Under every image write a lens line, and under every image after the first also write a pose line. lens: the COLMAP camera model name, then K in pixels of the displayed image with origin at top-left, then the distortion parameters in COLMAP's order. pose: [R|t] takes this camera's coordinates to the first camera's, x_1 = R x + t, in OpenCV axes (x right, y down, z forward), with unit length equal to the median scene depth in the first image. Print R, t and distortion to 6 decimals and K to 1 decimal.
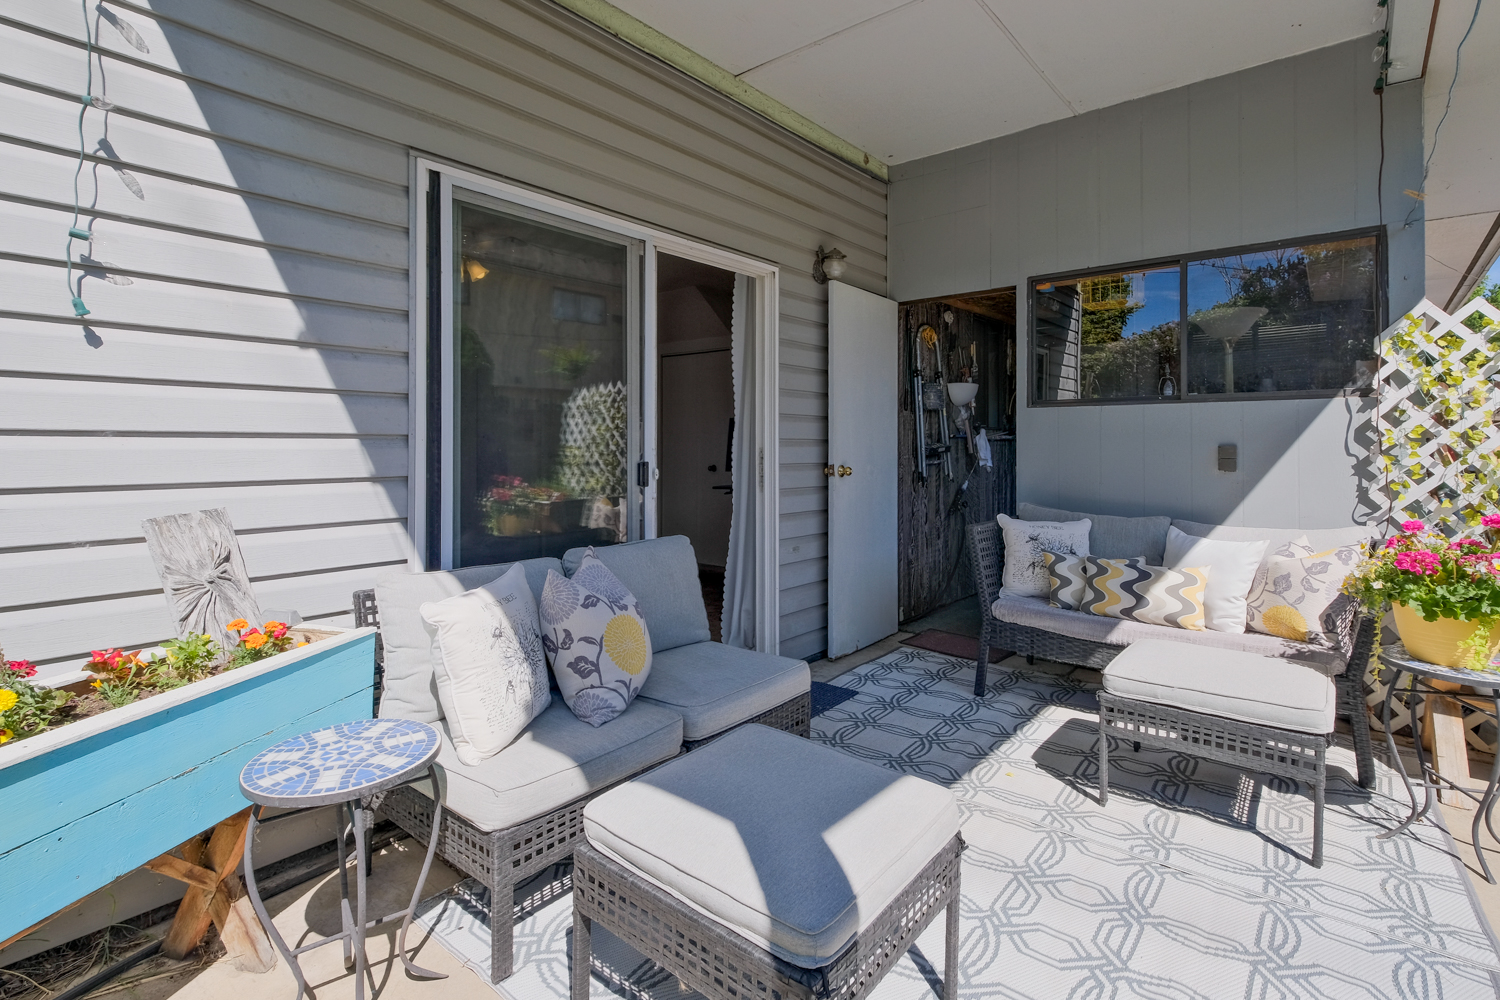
lens RADIAL K [[710.6, 0, 773.1], [0, 710.6, 440.0], [0, 0, 1]] dist [0.001457, 0.000689]
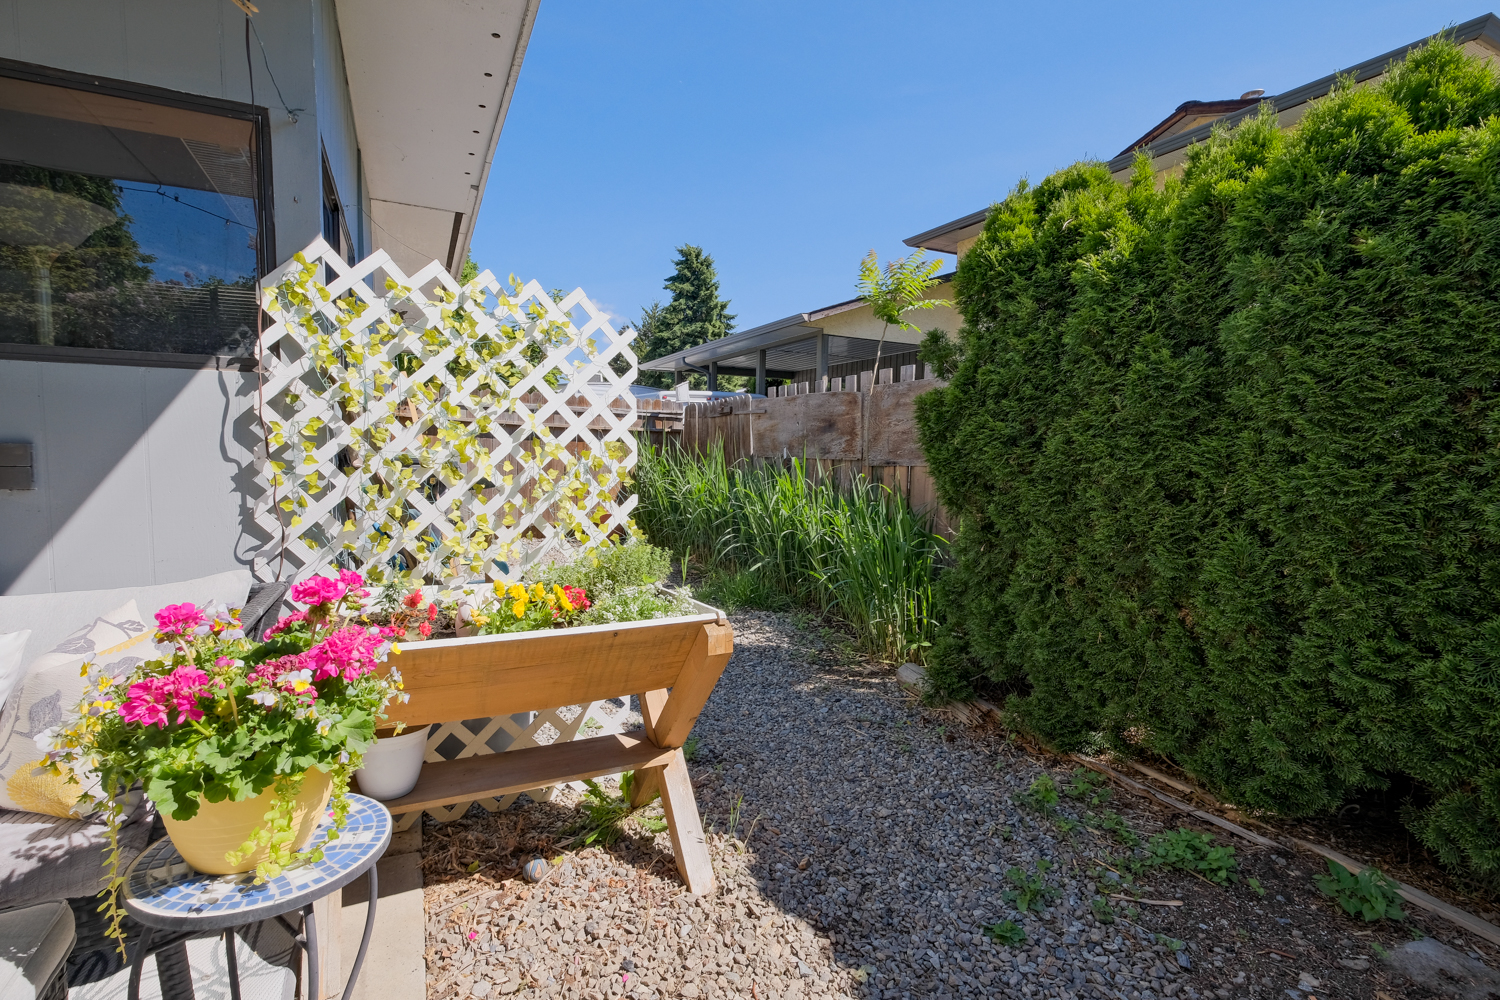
lens RADIAL K [[710.6, 0, 749.7], [0, 710.6, 499.6], [0, 0, 1]] dist [0.001457, 0.000689]
pose [[0.421189, -0.062092, 0.904845, 0.442019], [-0.028366, 0.996264, 0.081569, -0.009547], [-0.906529, -0.060023, 0.417854, 0.307889]]
